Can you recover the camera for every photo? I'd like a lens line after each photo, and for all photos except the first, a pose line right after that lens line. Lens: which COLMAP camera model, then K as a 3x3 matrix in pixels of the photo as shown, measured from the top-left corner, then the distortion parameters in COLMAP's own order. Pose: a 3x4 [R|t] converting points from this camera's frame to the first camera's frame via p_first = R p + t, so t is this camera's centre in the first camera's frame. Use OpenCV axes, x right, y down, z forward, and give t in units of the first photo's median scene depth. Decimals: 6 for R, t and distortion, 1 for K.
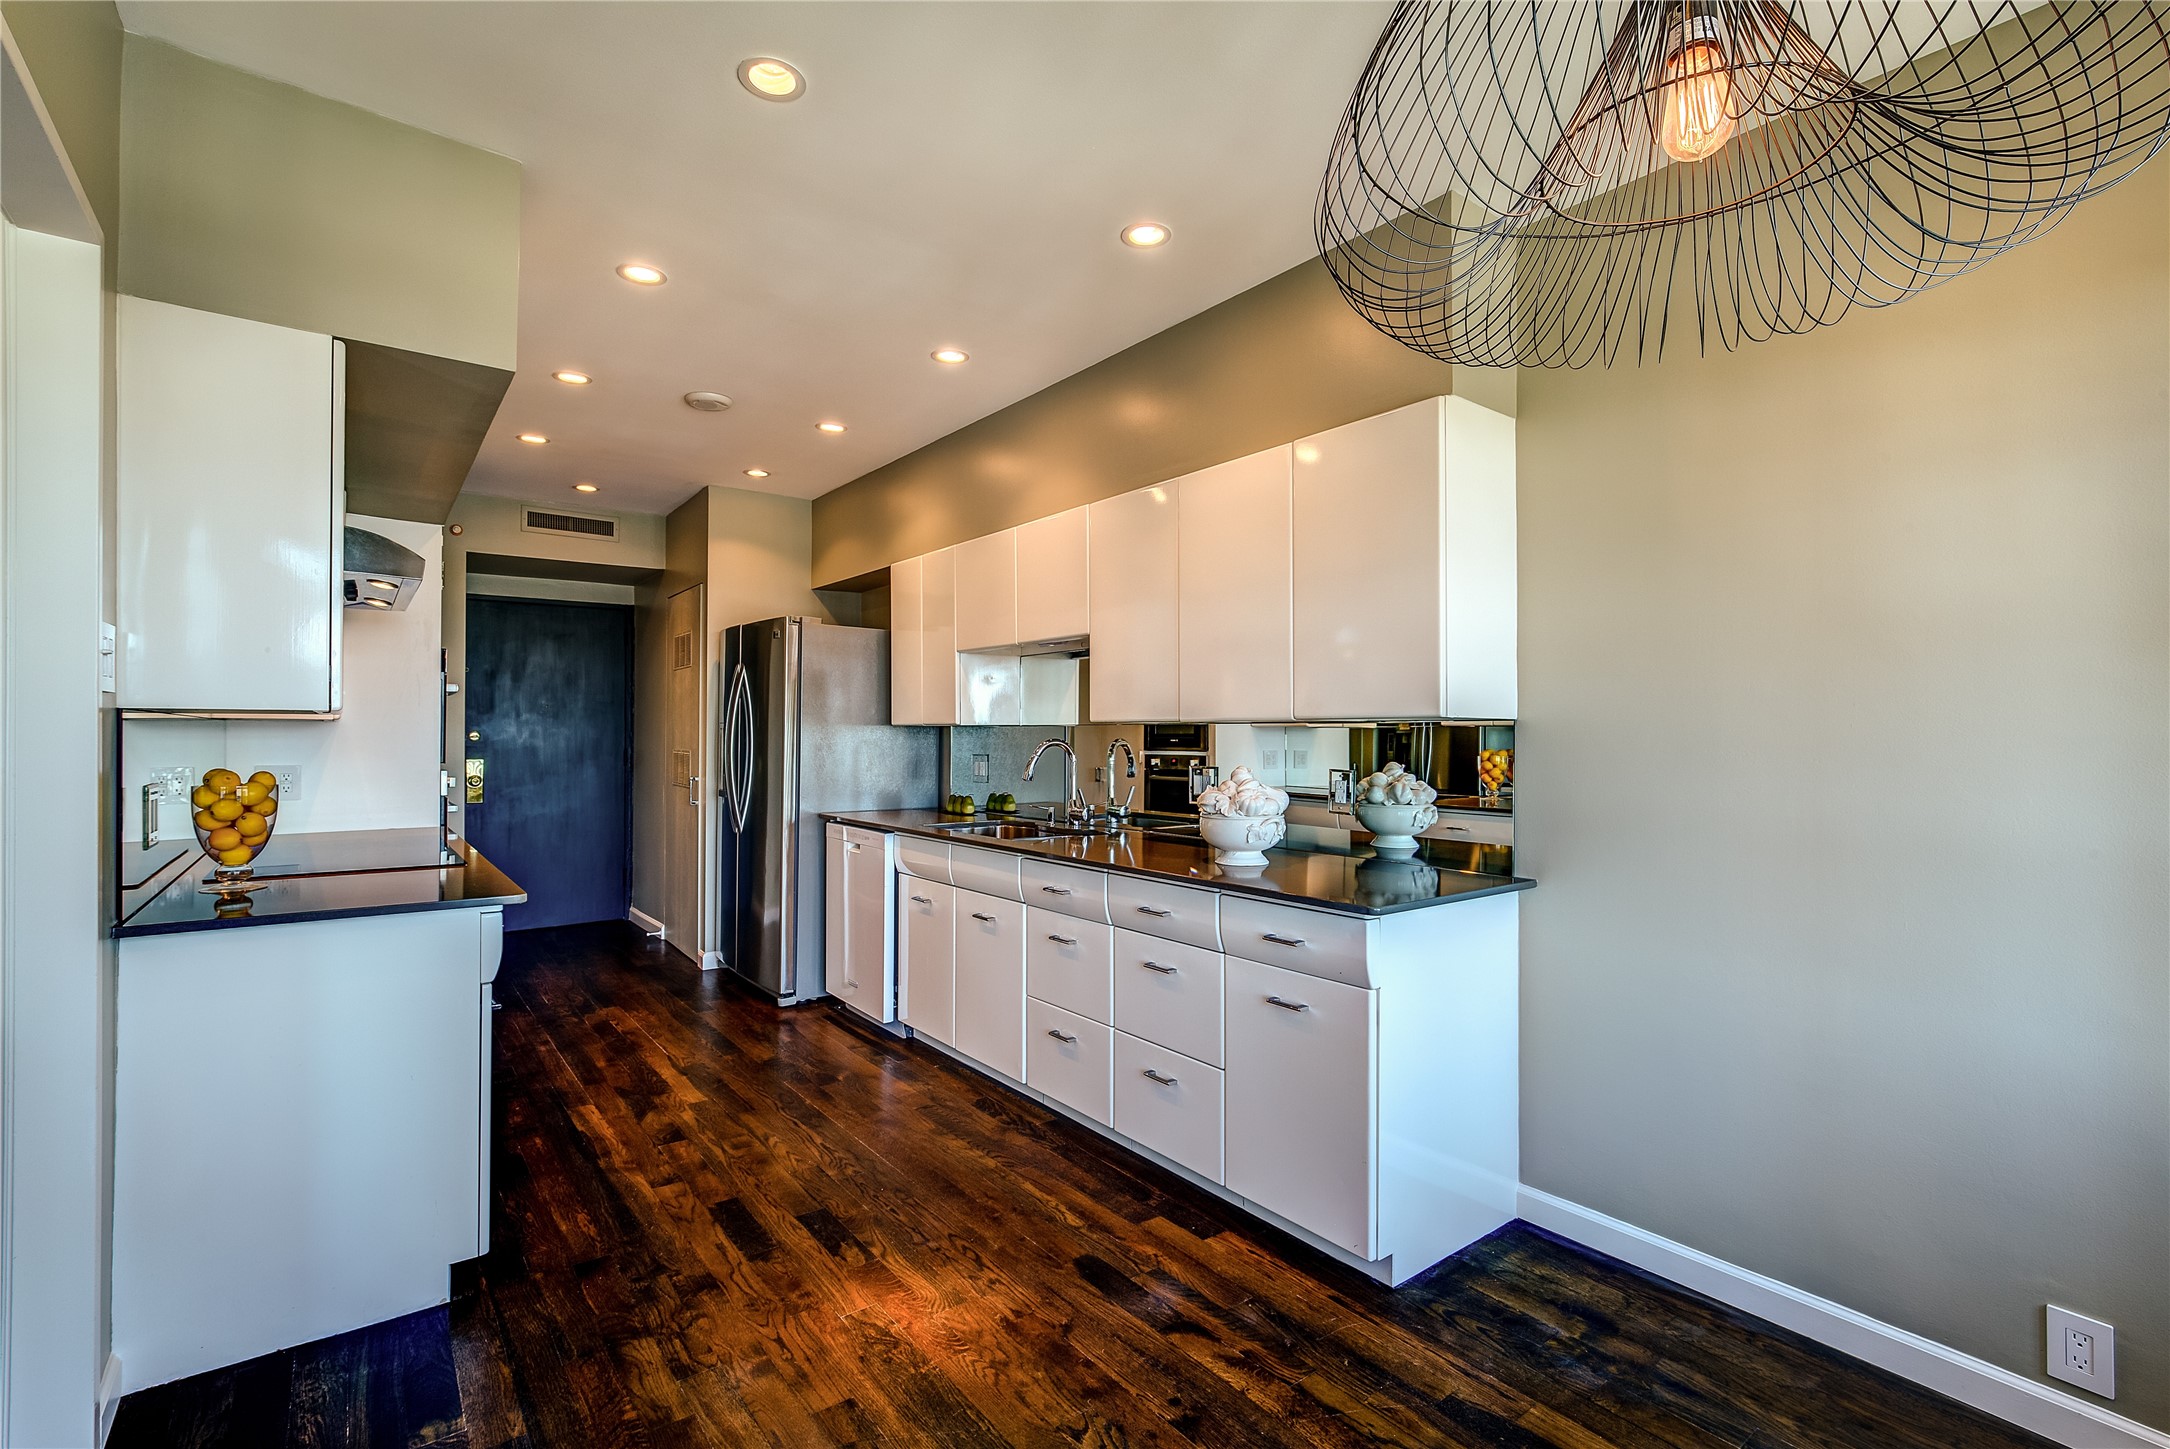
lens RADIAL K [[974.6, 0, 1087.8], [0, 974.6, 728.9], [0, 0, 1]] dist [-0.016251, 0.006817]
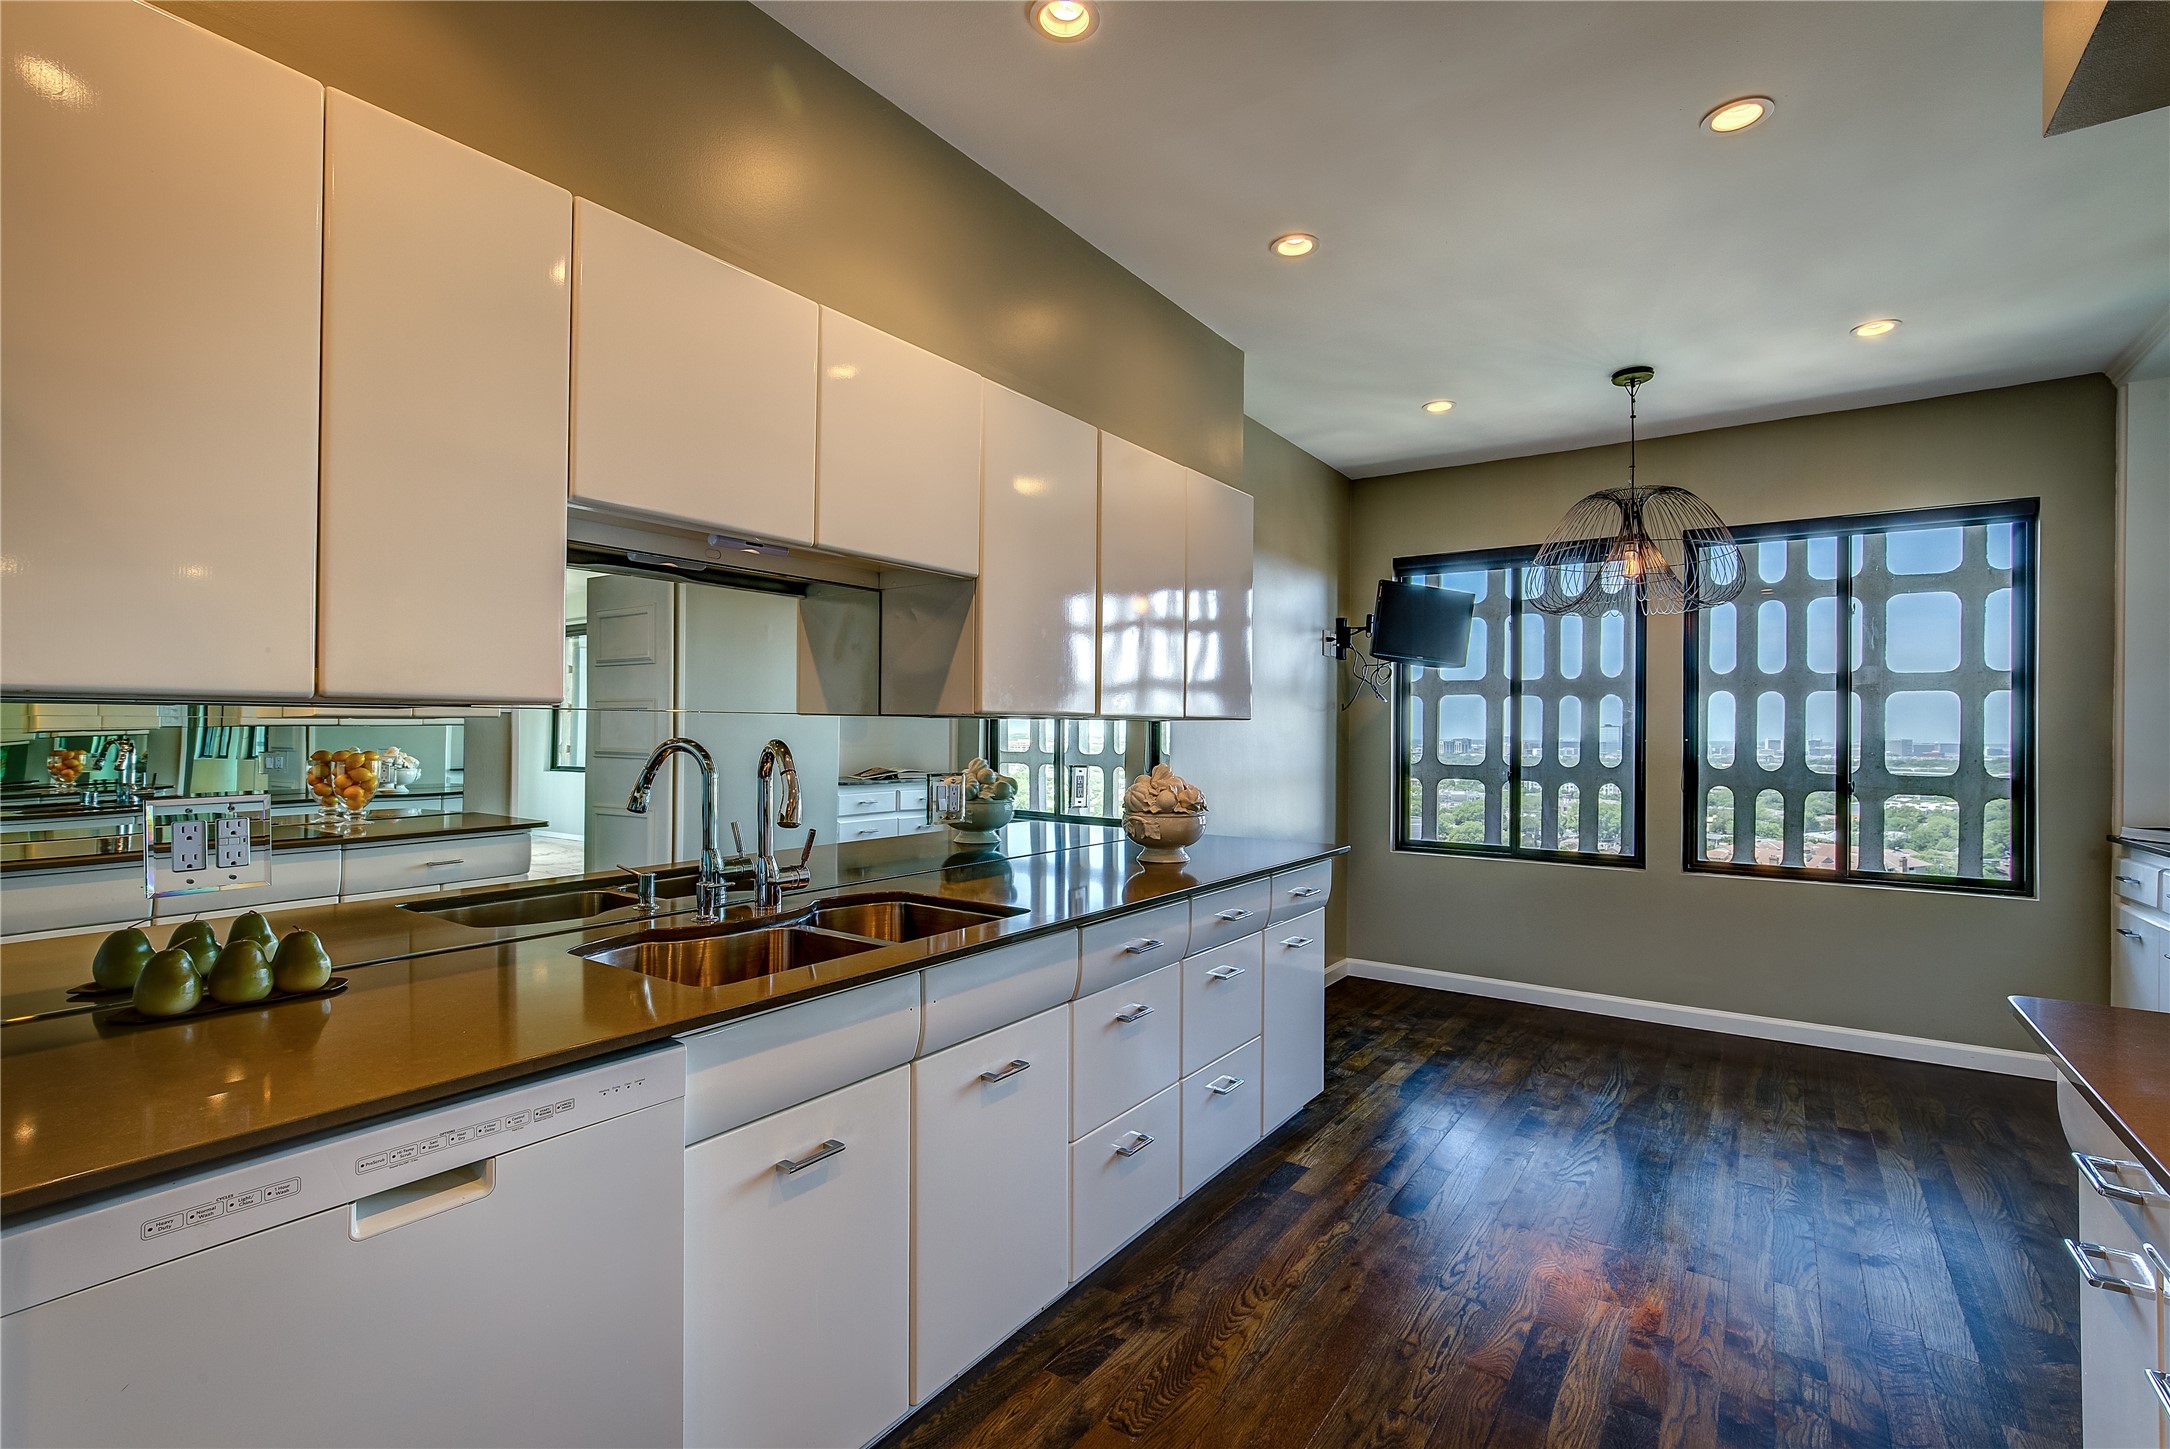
lens RADIAL K [[974.6, 0, 1087.8], [0, 974.6, 728.9], [0, 0, 1]] dist [-0.016251, 0.006817]
pose [[-0.293852, -0.000925, 0.955850, -0.588546], [-0.010823, 0.999939, -0.002359, 0.003454], [-0.955790, -0.011039, -0.293844, 1.031205]]
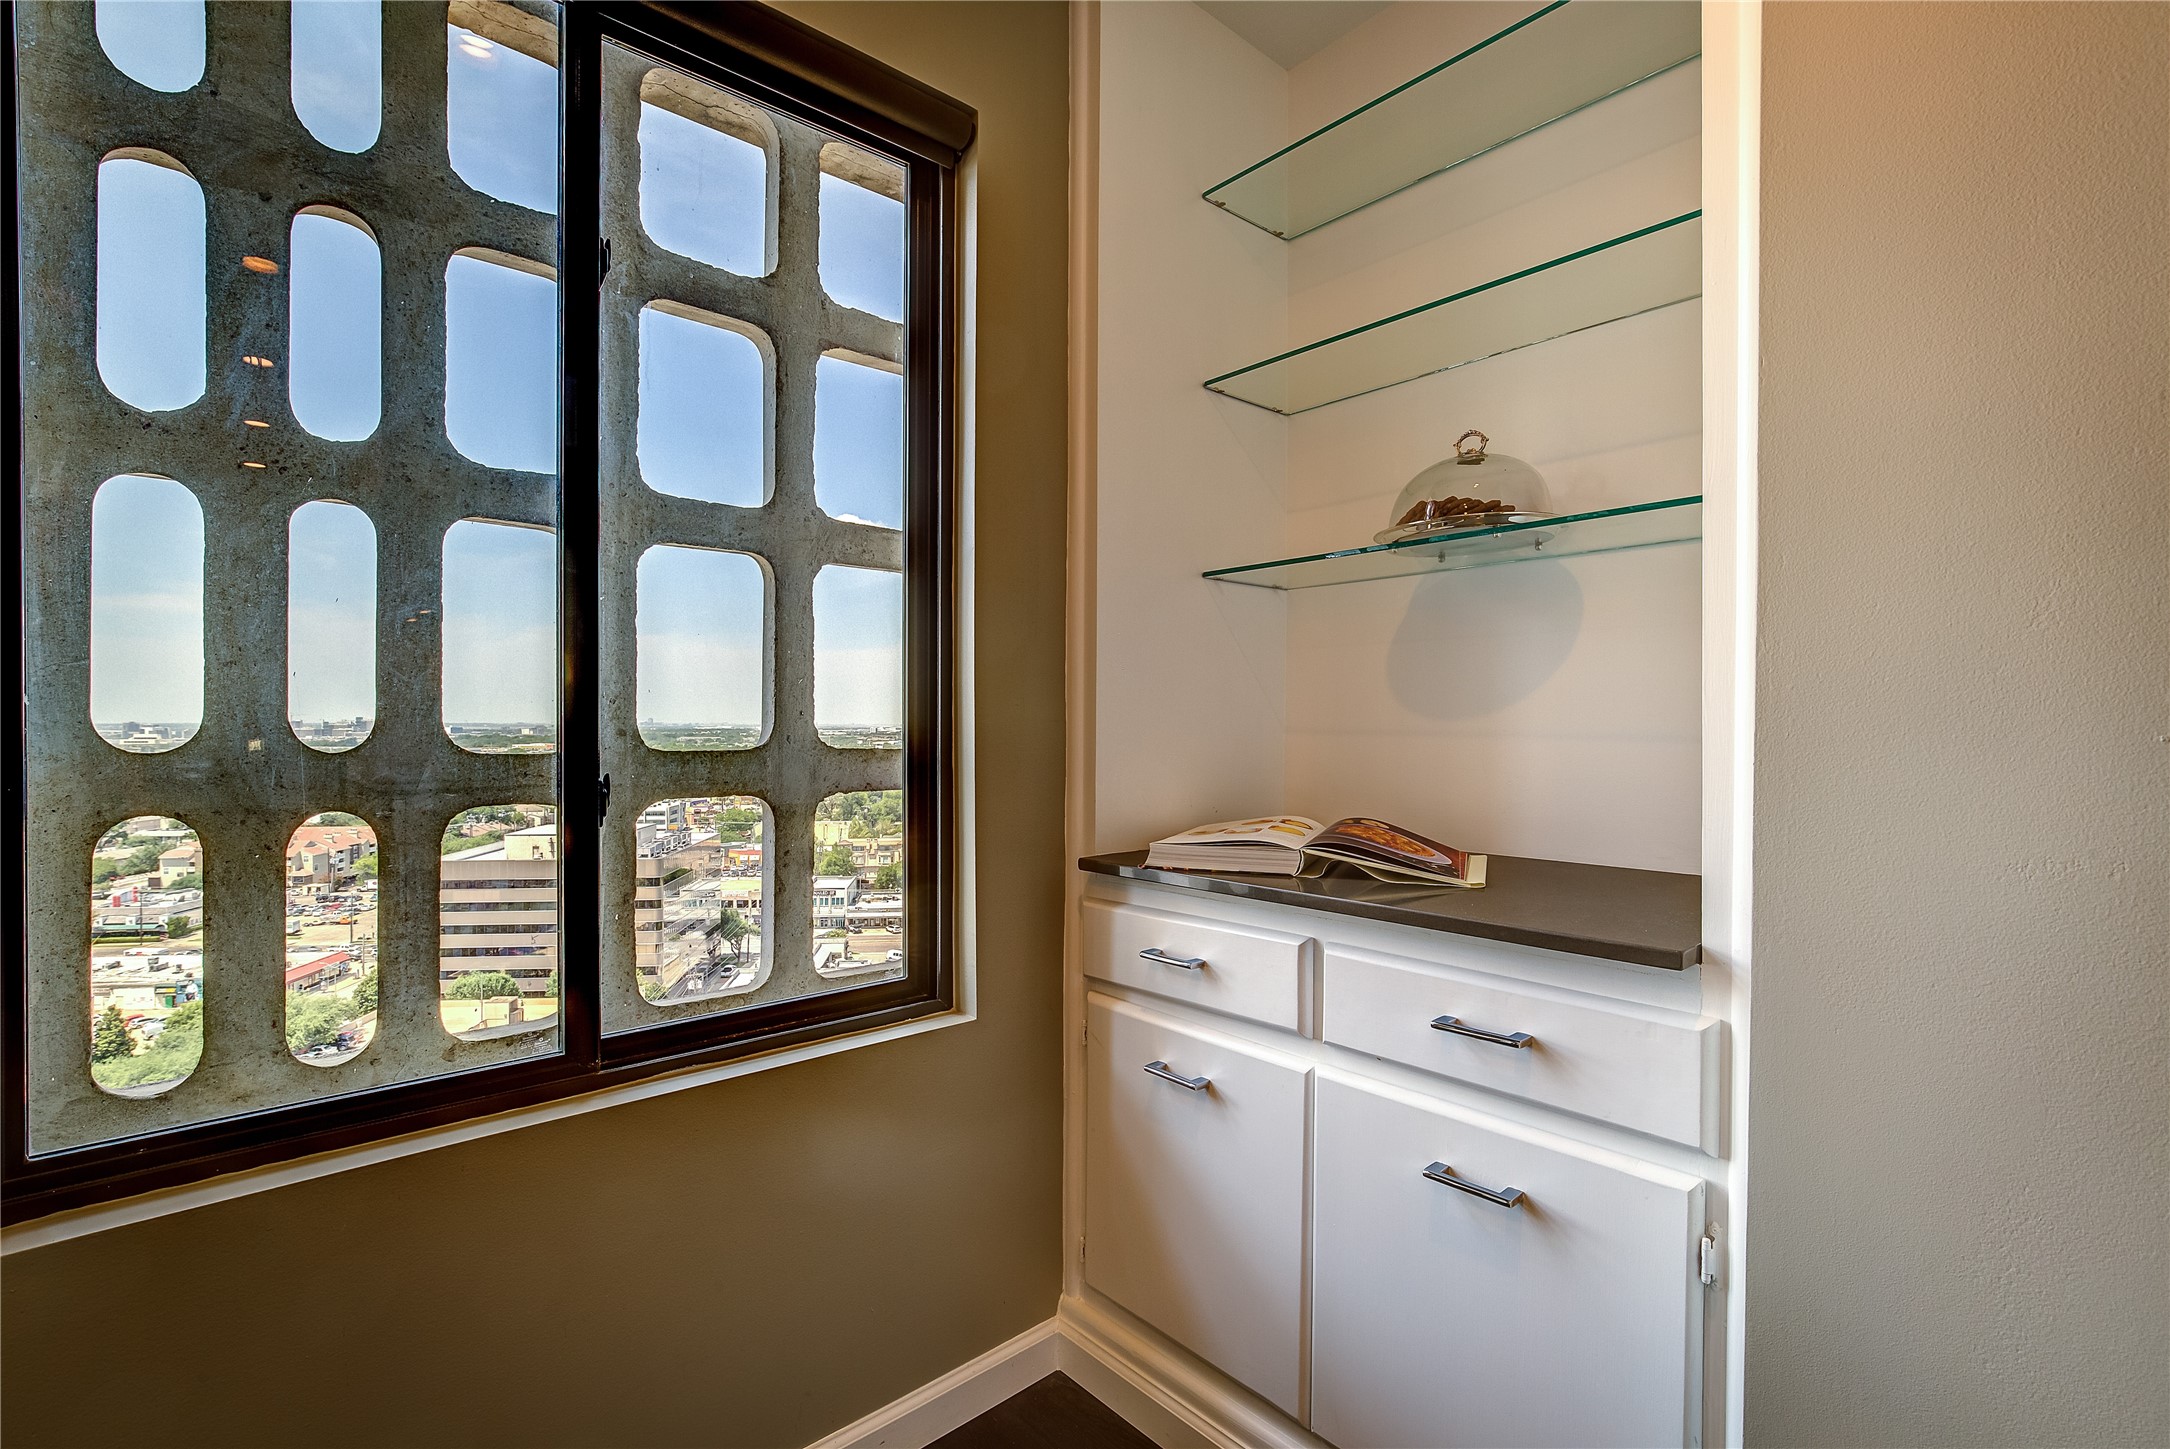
lens RADIAL K [[974.6, 0, 1087.8], [0, 974.6, 728.9], [0, 0, 1]] dist [-0.016251, 0.006817]
pose [[-0.998442, -0.004066, -0.055655, 0.020262], [-0.004438, 0.999969, 0.006563, 0.029668], [0.055626, 0.006800, -0.998429, 0.283298]]
